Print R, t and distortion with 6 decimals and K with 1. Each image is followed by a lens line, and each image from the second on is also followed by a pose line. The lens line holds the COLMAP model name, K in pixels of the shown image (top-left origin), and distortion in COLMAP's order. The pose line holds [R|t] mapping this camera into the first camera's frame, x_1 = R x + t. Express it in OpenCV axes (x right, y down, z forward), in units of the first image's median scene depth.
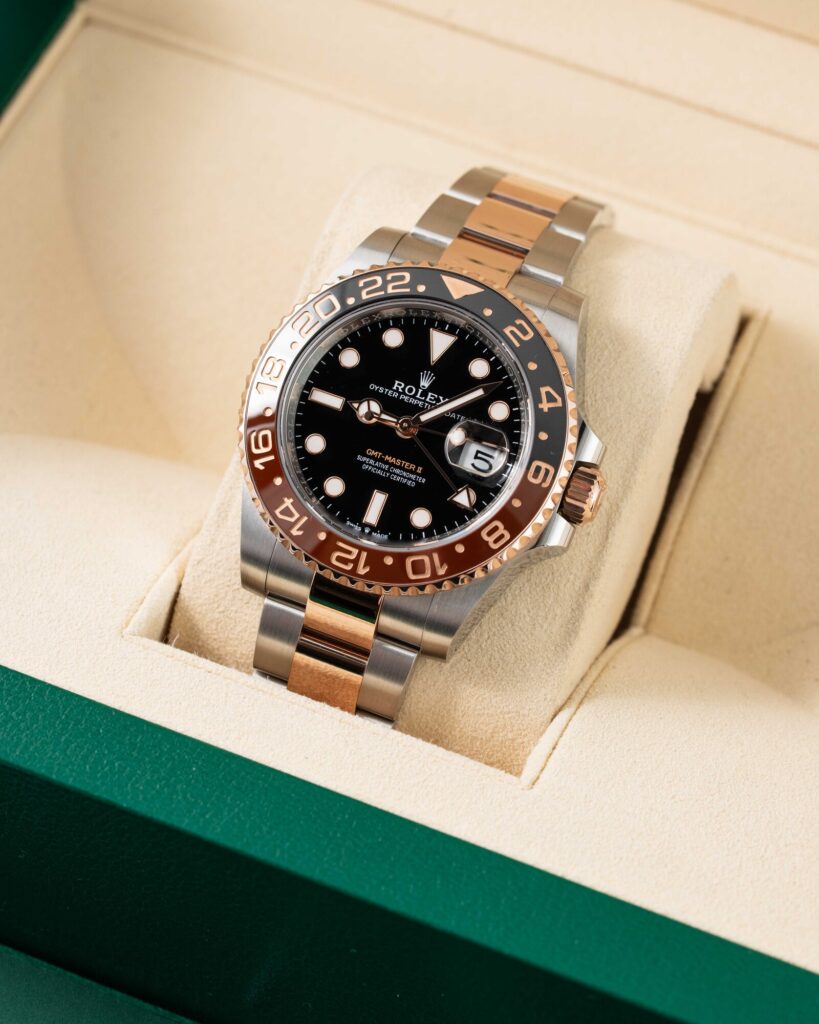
lens RADIAL K [[5185.1, 0, 409.6], [0, 5185.1, 518.2], [0, 0, 1]] dist [-0.779059, 0.000000]
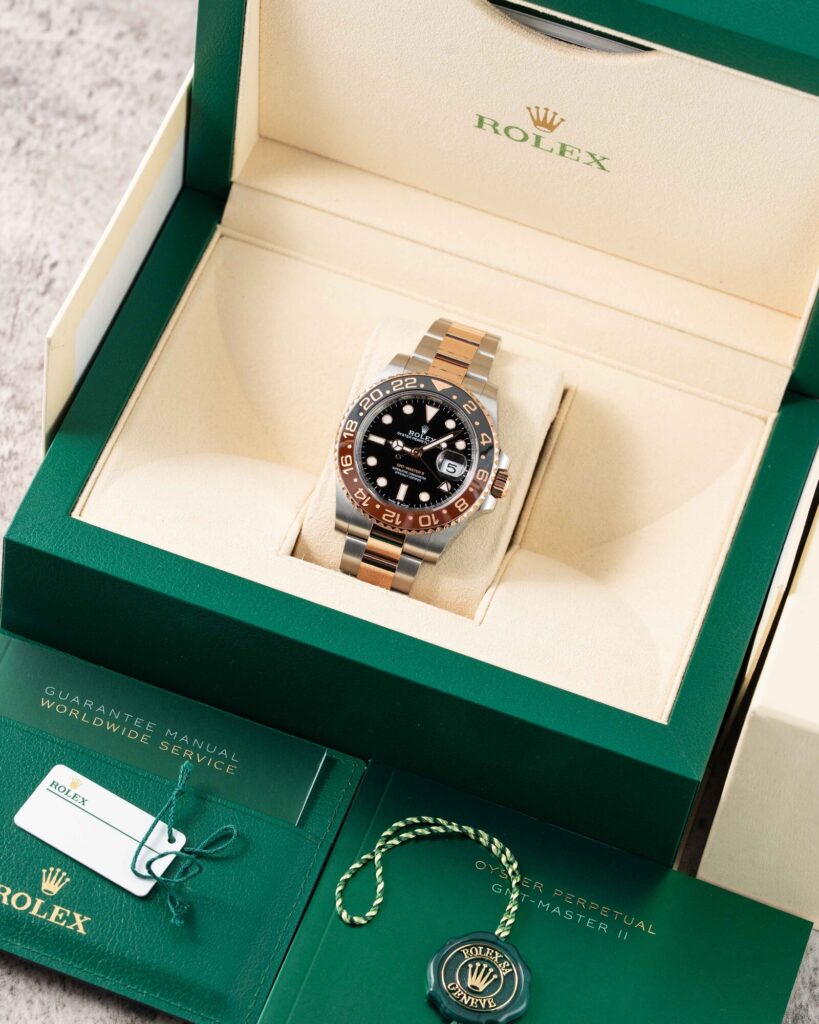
lens RADIAL K [[5185.1, 0, 407.4], [0, 5185.1, 509.5], [0, 0, 1]] dist [-0.779059, 0.000000]
pose [[0.994142, -0.013832, 0.107193, -0.226543], [0.009999, 0.999294, 0.036214, -0.070028], [-0.107618, -0.034930, 0.993578, -1.063331]]
